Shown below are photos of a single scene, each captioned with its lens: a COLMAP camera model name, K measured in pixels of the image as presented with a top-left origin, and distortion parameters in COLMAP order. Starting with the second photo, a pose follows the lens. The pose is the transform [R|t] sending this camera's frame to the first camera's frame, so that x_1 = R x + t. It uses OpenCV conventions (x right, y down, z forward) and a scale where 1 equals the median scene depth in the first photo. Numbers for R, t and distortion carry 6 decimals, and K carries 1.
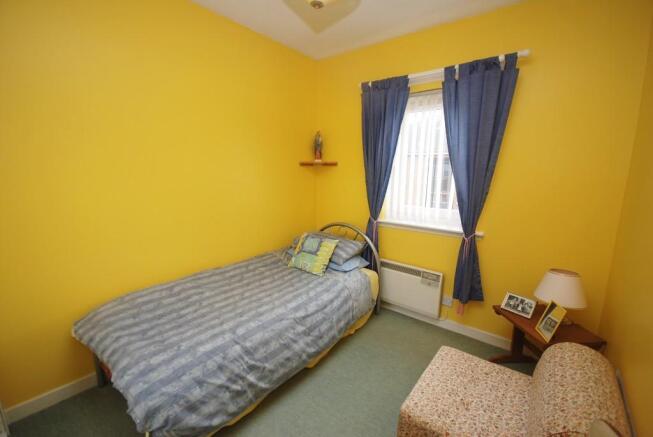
lens RADIAL K [[285.5, 0, 326.2], [0, 285.5, 220.2], [0, 0, 1]] dist [-0.000978, -0.007507]
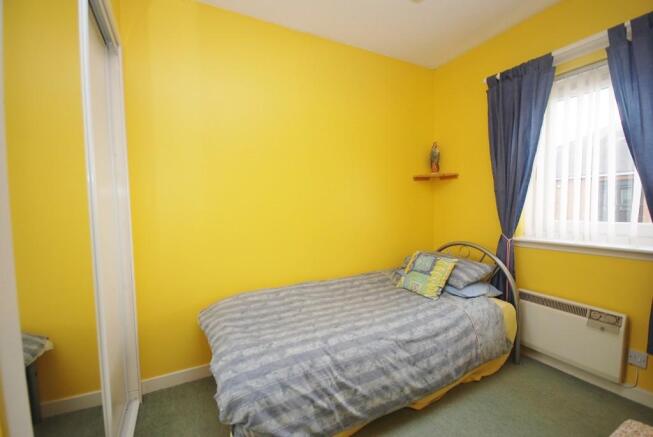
lens RADIAL K [[285.5, 0, 325.2], [0, 285.5, 220.8], [0, 0, 1]] dist [-0.000978, -0.007507]
pose [[0.912298, -0.003747, -0.409511, 0.034717], [-0.045208, 0.992925, -0.109798, 0.075021], [0.407025, 0.118681, 0.905674, 0.085770]]
